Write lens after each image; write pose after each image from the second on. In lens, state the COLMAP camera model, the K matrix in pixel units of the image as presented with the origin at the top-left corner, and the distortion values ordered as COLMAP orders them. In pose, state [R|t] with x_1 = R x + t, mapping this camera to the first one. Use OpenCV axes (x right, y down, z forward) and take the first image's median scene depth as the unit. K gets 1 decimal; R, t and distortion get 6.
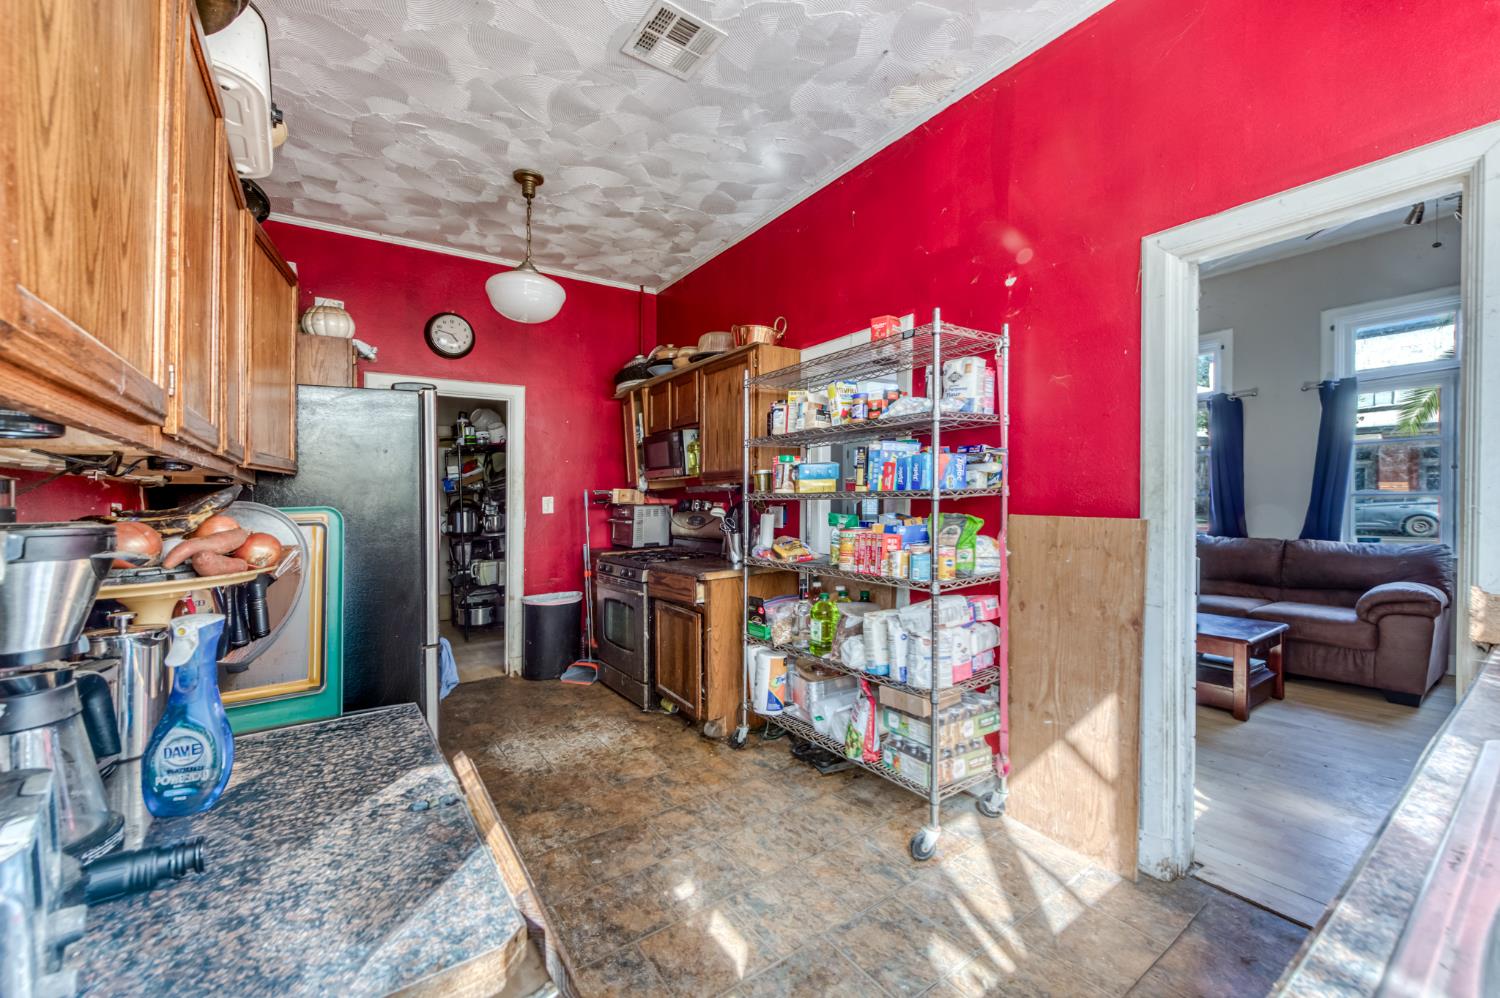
lens RADIAL K [[603.2, 0, 747.5], [0, 603.2, 495.2], [0, 0, 1]] dist [0.002978, -0.002360]
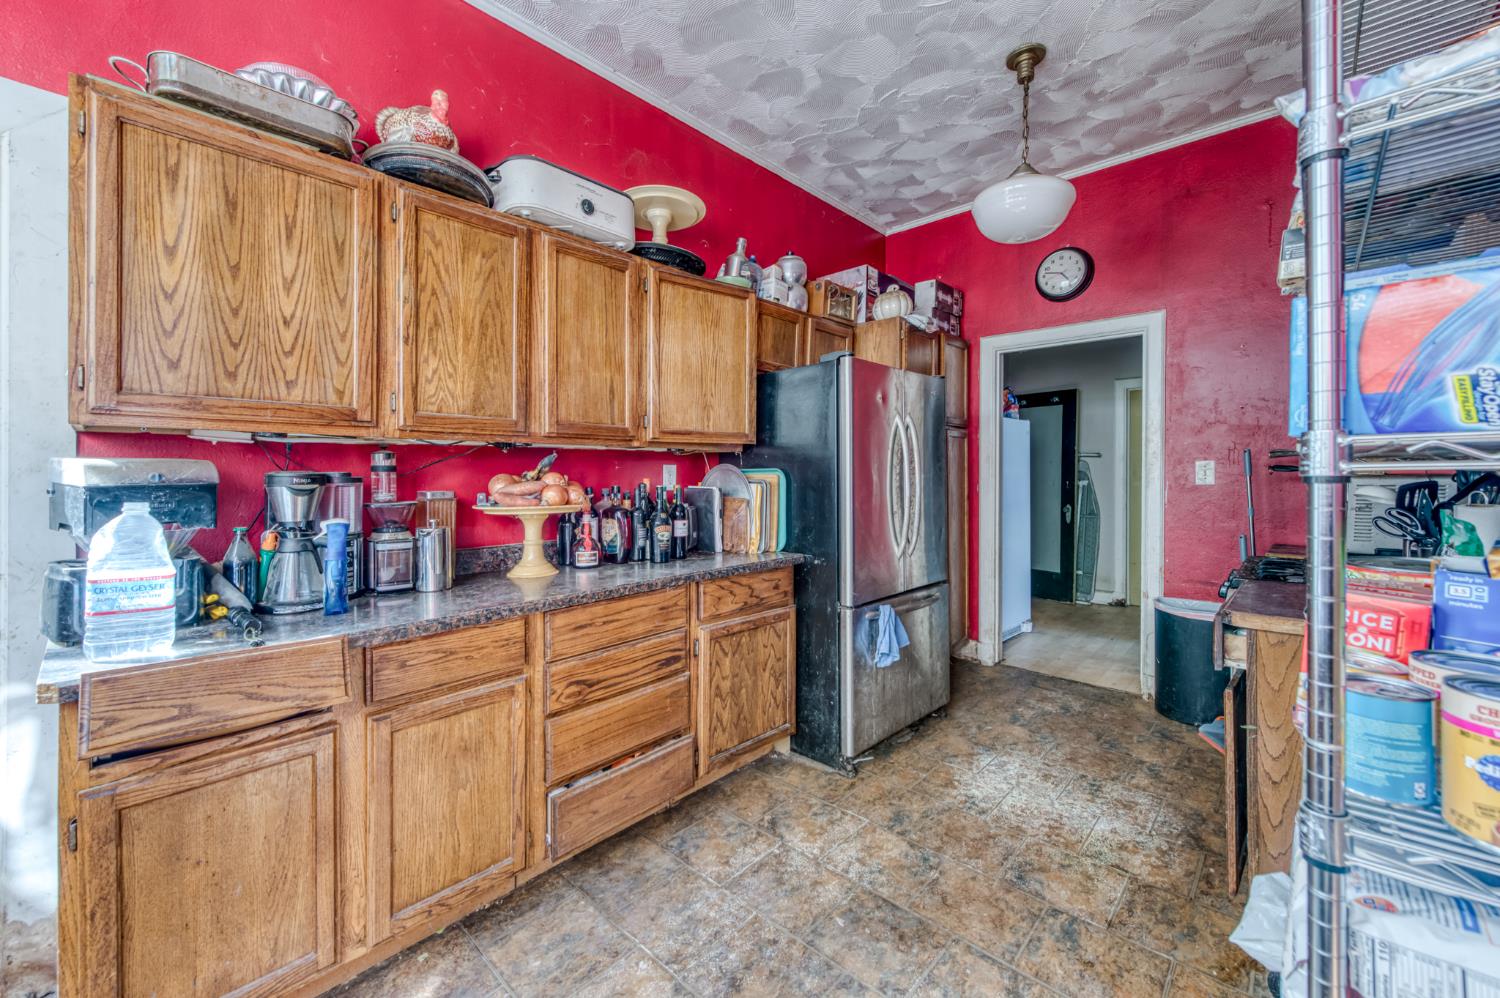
lens RADIAL K [[603.2, 0, 739.5], [0, 603.2, 457.8], [0, 0, 1]] dist [0.002978, -0.002360]
pose [[0.196293, -0.001218, -0.980545, 0.326480], [0.003933, 0.999992, -0.000455, -0.003358], [0.980537, -0.003767, 0.196296, 0.462406]]
